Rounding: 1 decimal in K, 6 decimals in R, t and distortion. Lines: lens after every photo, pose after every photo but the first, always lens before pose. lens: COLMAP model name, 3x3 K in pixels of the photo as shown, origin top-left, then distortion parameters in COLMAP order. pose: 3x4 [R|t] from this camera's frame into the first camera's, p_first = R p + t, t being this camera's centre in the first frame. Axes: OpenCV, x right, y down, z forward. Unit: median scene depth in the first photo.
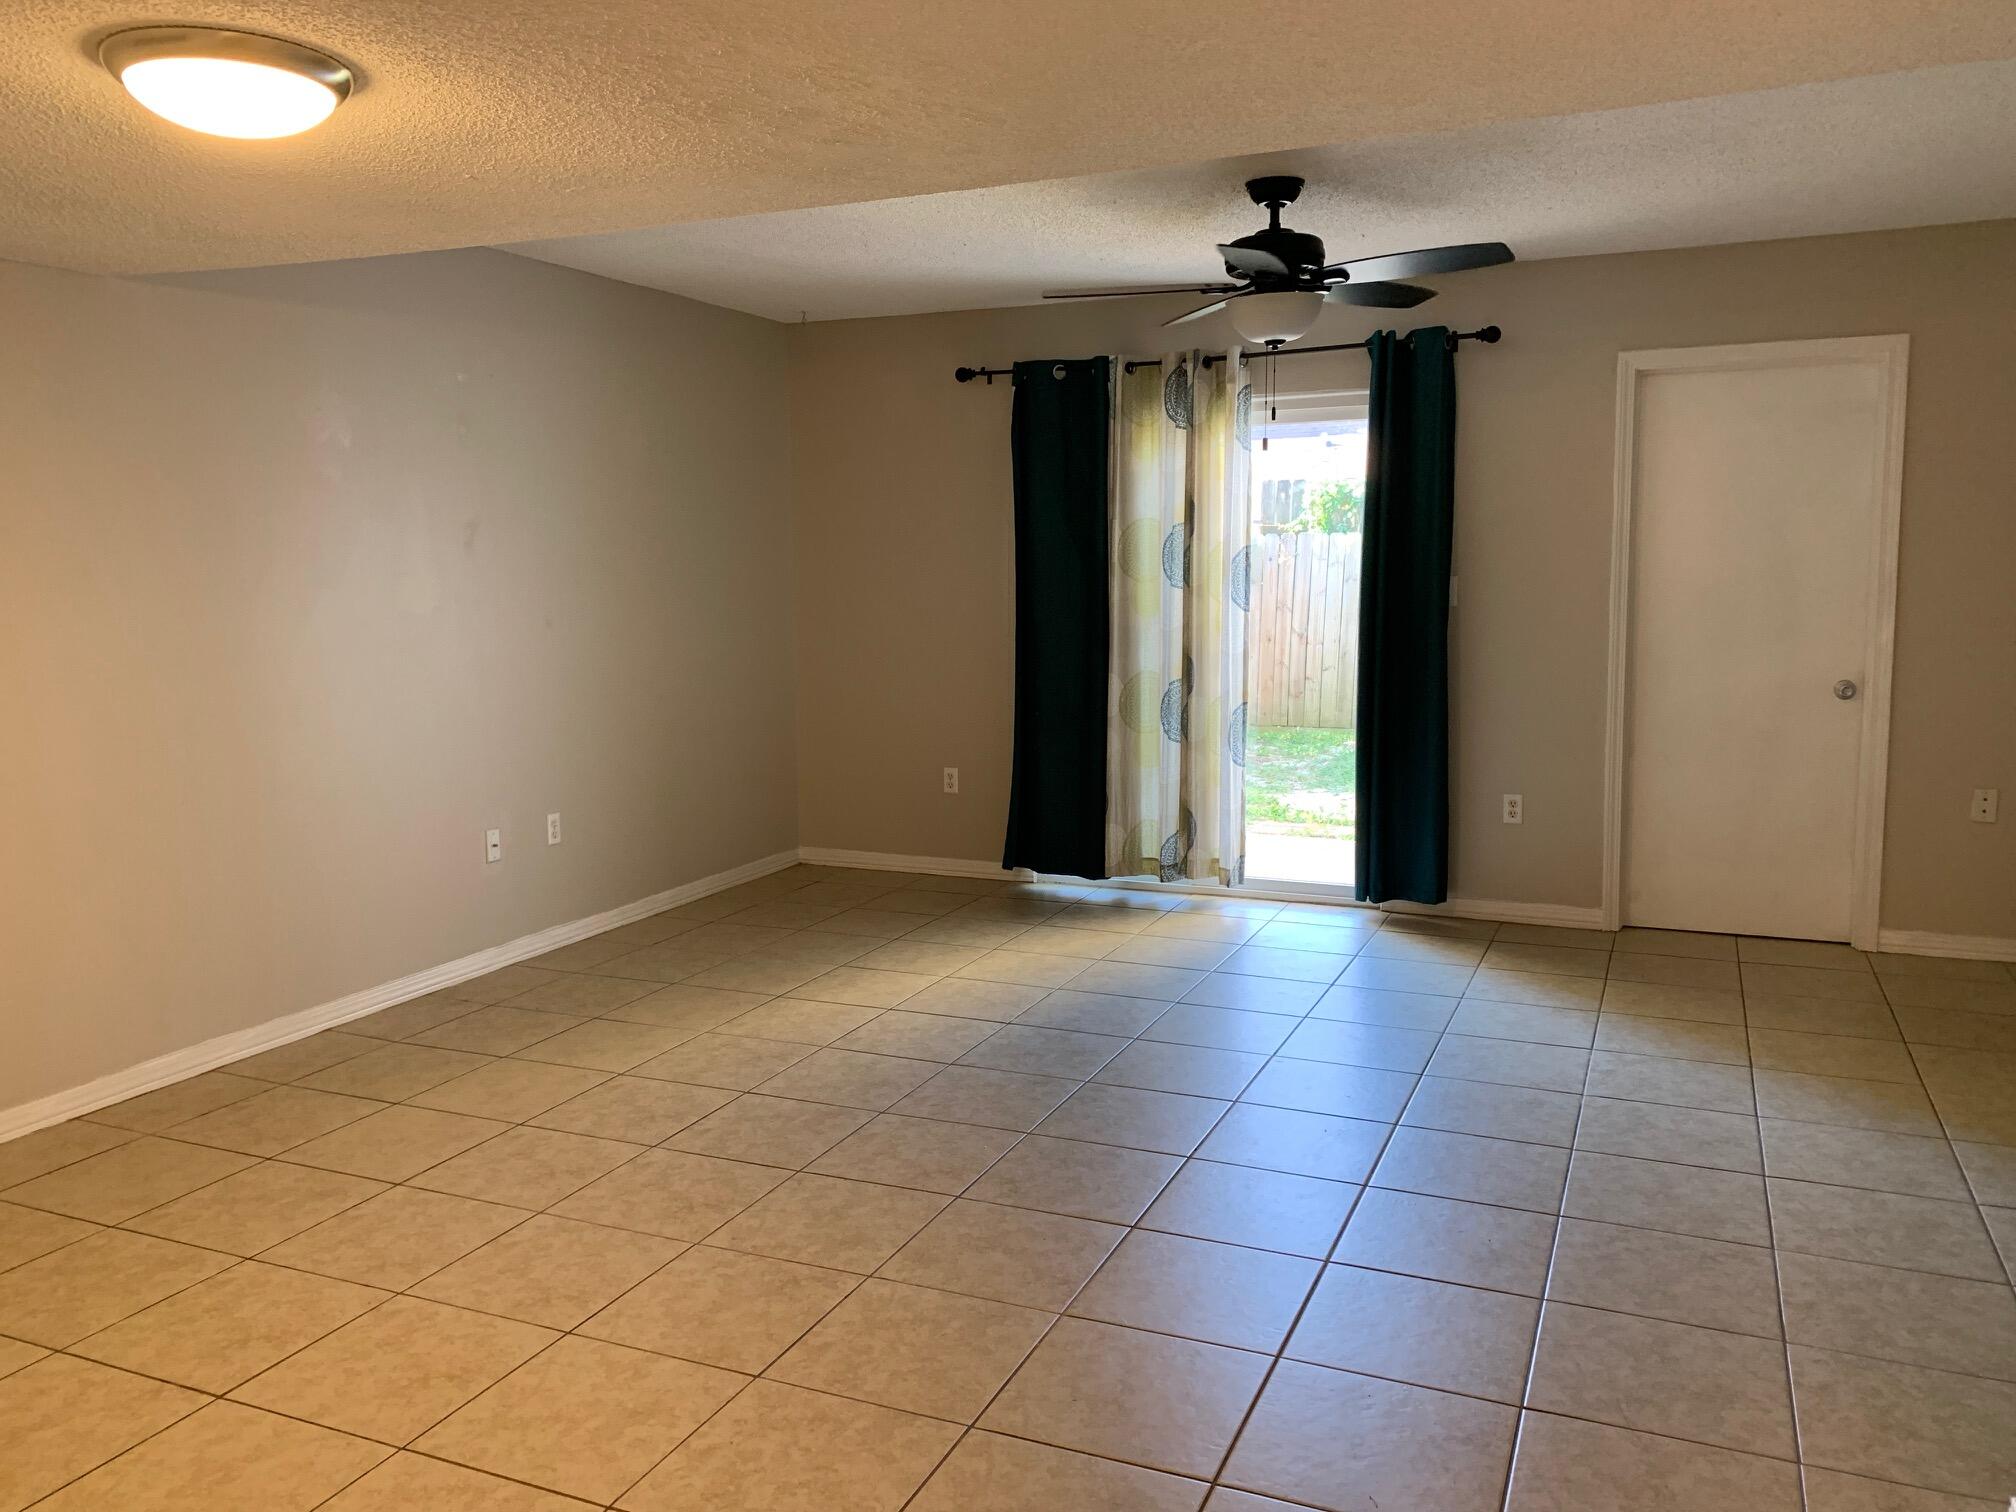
lens RADIAL K [[1562.7, 0, 1008.3], [0, 1562.7, 758.6], [0, 0, 1]] dist [0.036219, -0.013718]
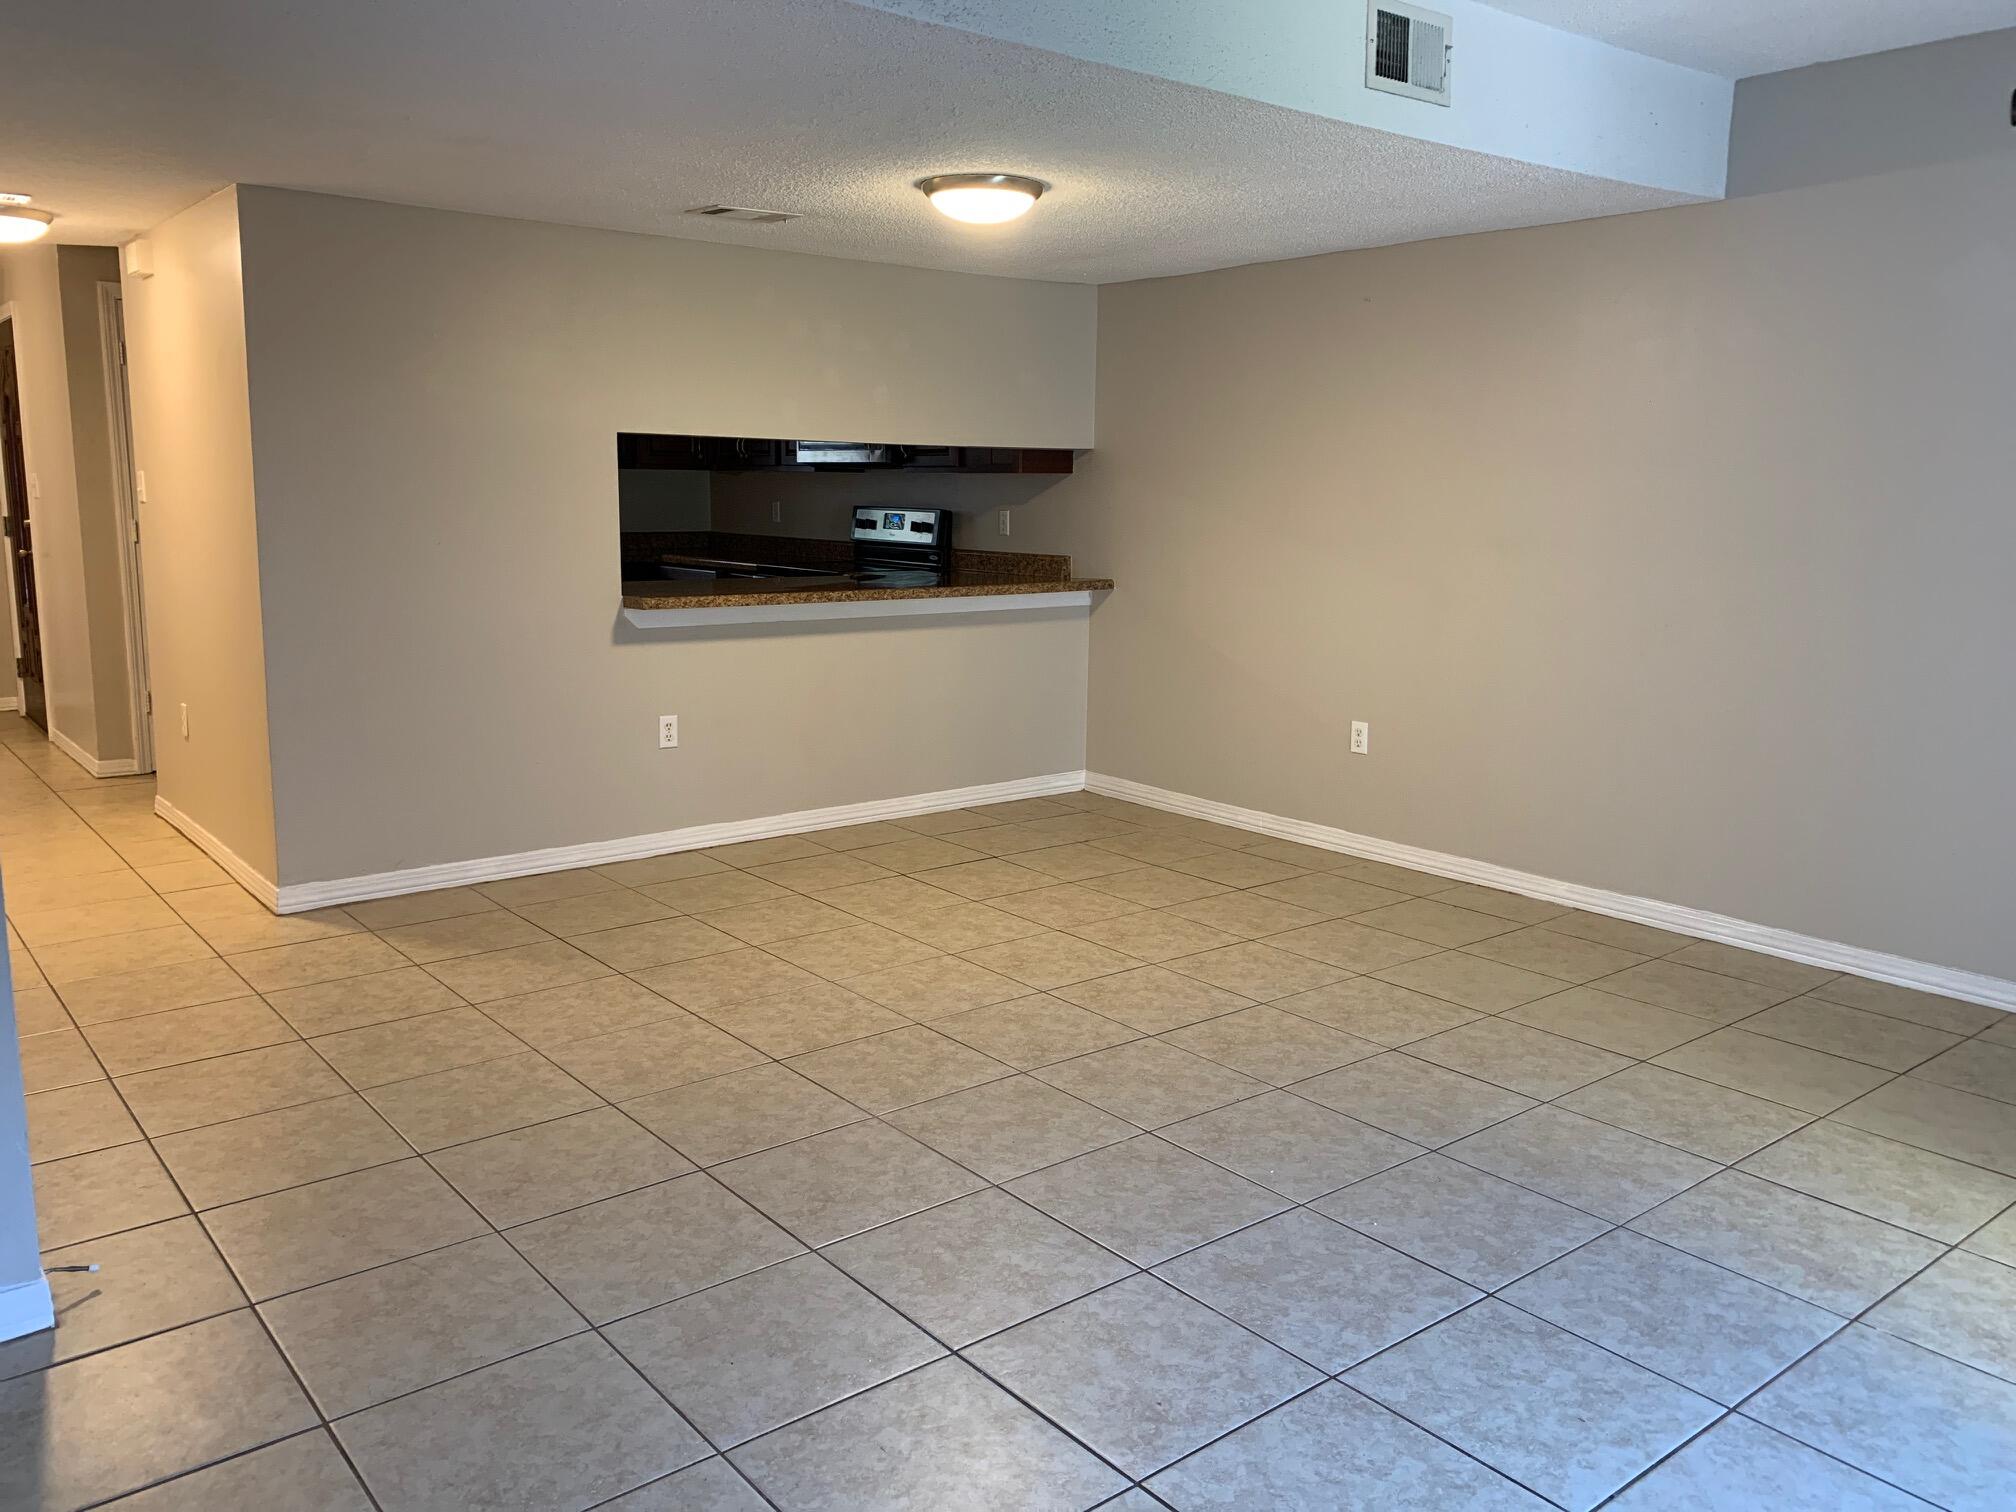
lens RADIAL K [[1562.7, 0, 1005.8], [0, 1562.7, 753.4], [0, 0, 1]] dist [0.036219, -0.013718]
pose [[-0.472045, 0.153573, -0.868095, 0.800880], [-0.119406, 0.964497, 0.235557, -0.153620], [0.873450, 0.214849, -0.436949, 1.302890]]
